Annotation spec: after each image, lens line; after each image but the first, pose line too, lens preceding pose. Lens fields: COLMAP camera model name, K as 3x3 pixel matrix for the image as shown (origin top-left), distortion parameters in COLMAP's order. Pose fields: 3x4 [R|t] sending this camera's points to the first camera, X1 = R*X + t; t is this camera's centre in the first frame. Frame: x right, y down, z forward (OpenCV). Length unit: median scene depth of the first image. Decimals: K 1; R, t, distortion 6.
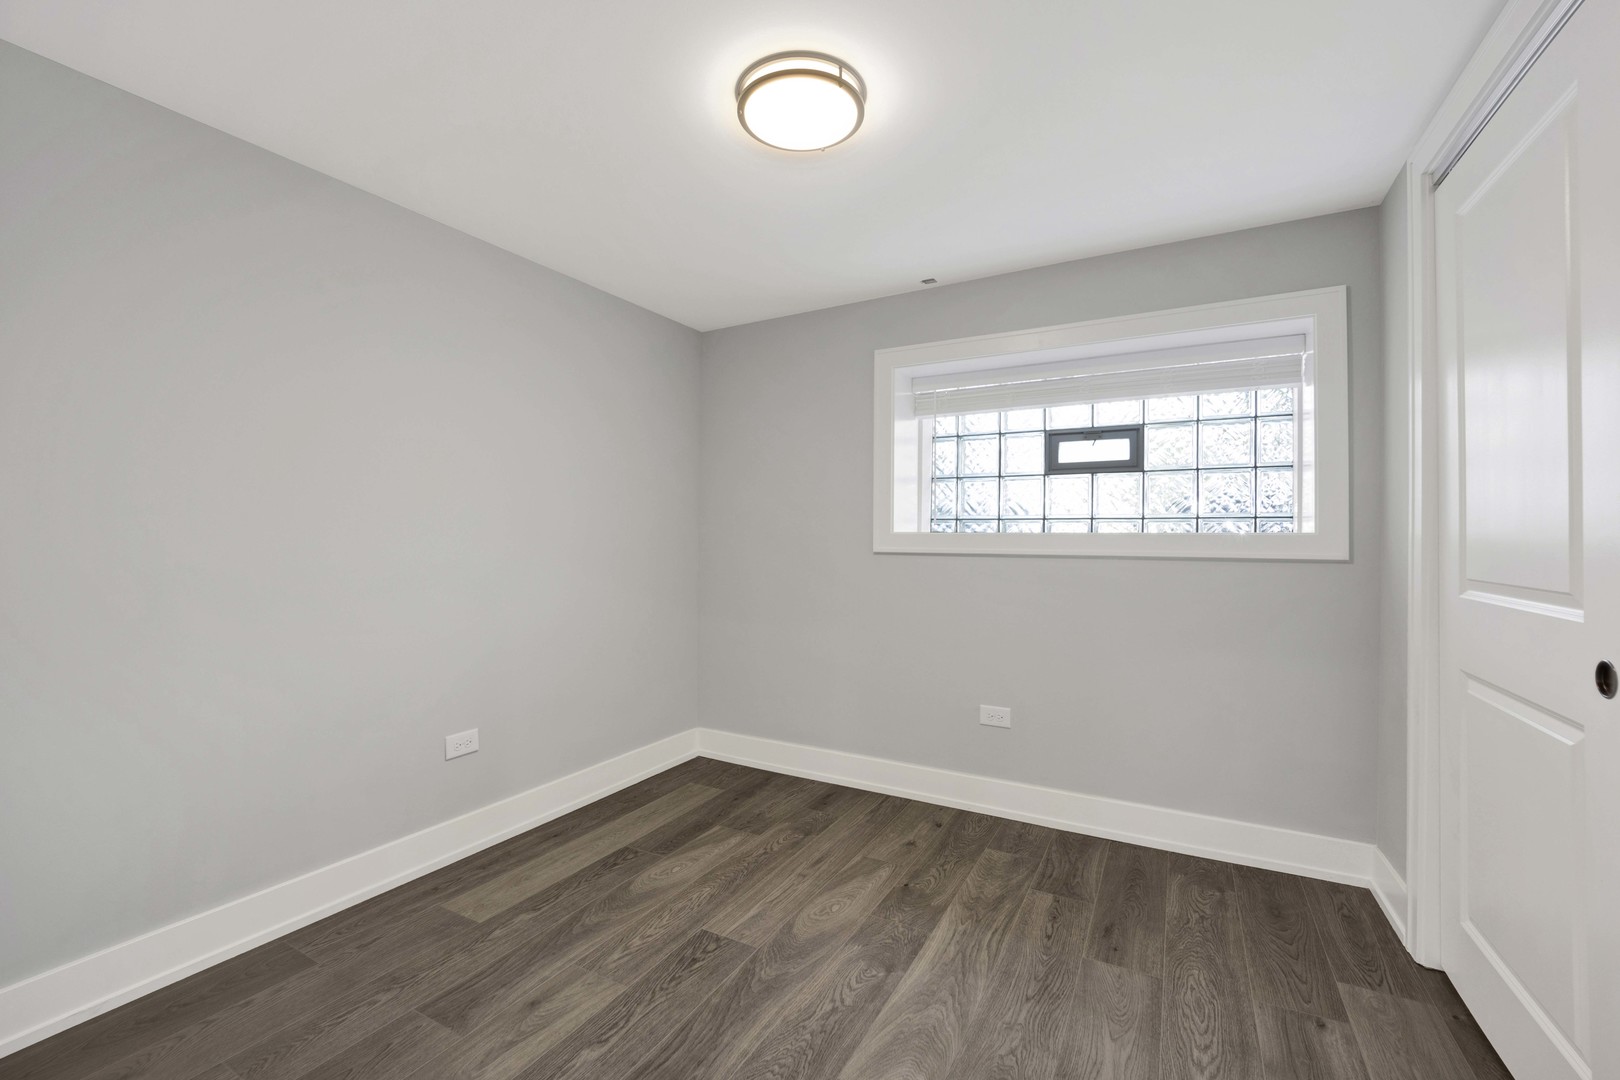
lens RADIAL K [[676.4, 0, 808.3], [0, 676.4, 540.4], [0, 0, 1]] dist [-0.020562, -0.000936]
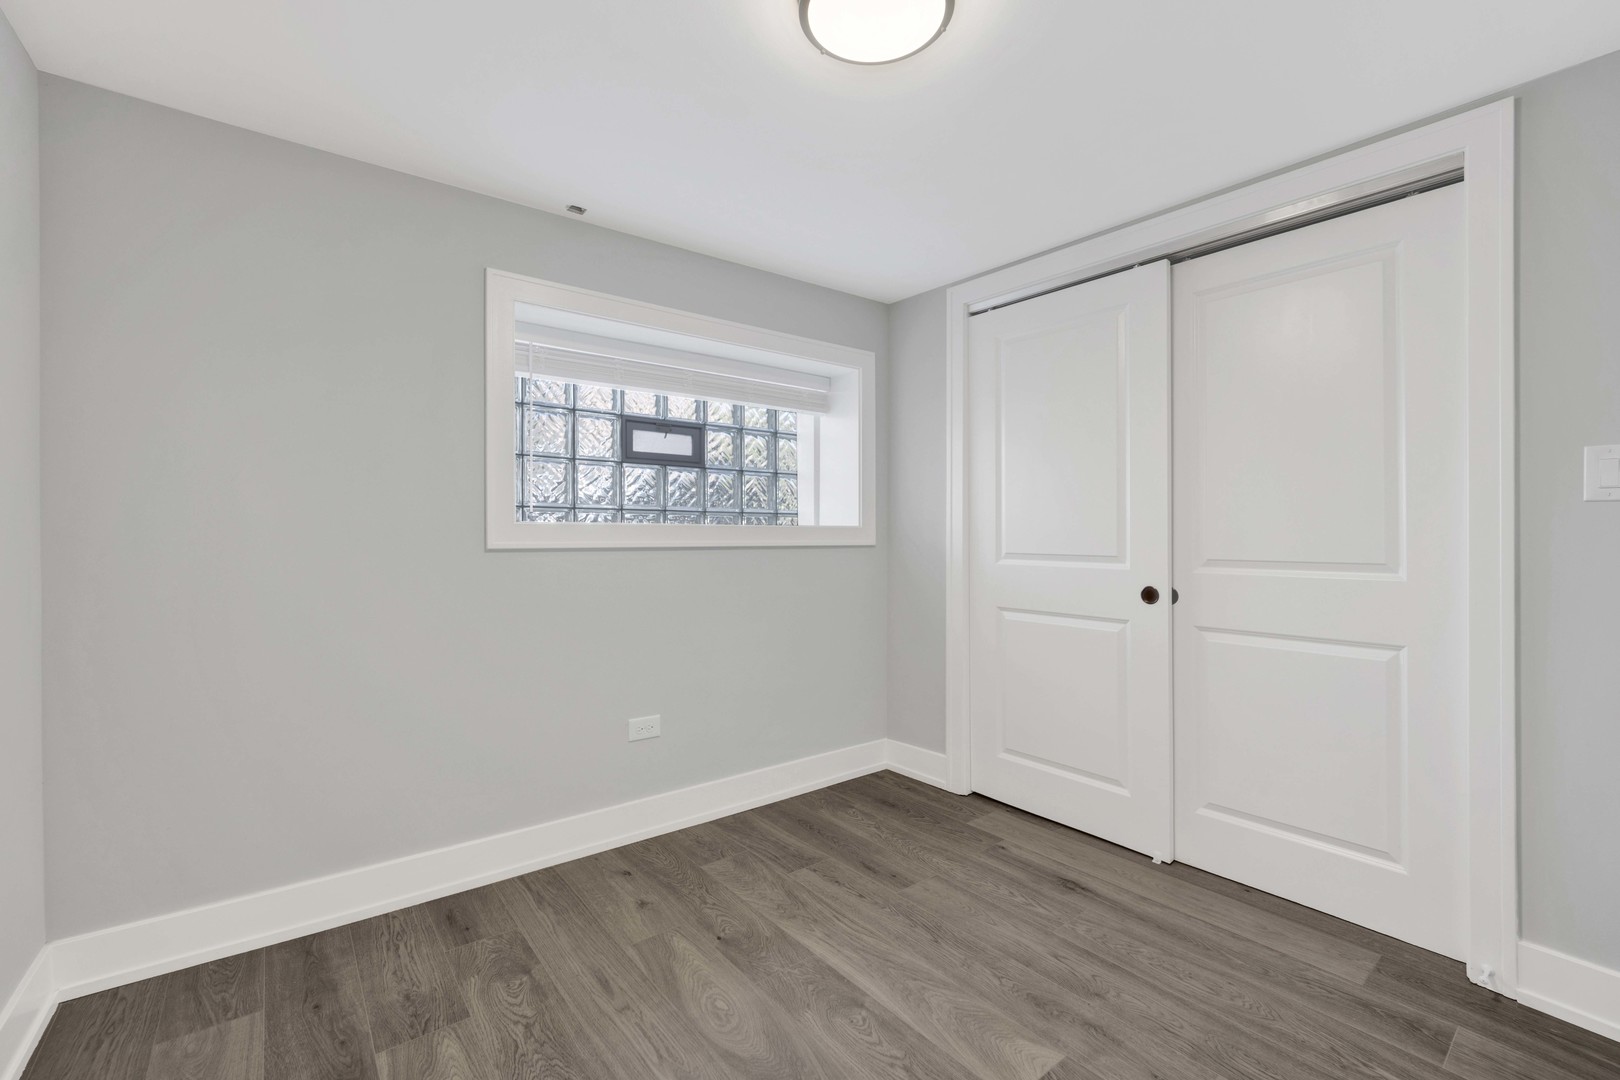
lens RADIAL K [[676.4, 0, 808.3], [0, 676.4, 540.4], [0, 0, 1]] dist [-0.020562, -0.000936]
pose [[0.404635, -0.015634, 0.914344, -0.545599], [0.009742, 0.999871, 0.012785, 0.001124], [-0.914426, 0.003734, 0.404735, 0.524056]]
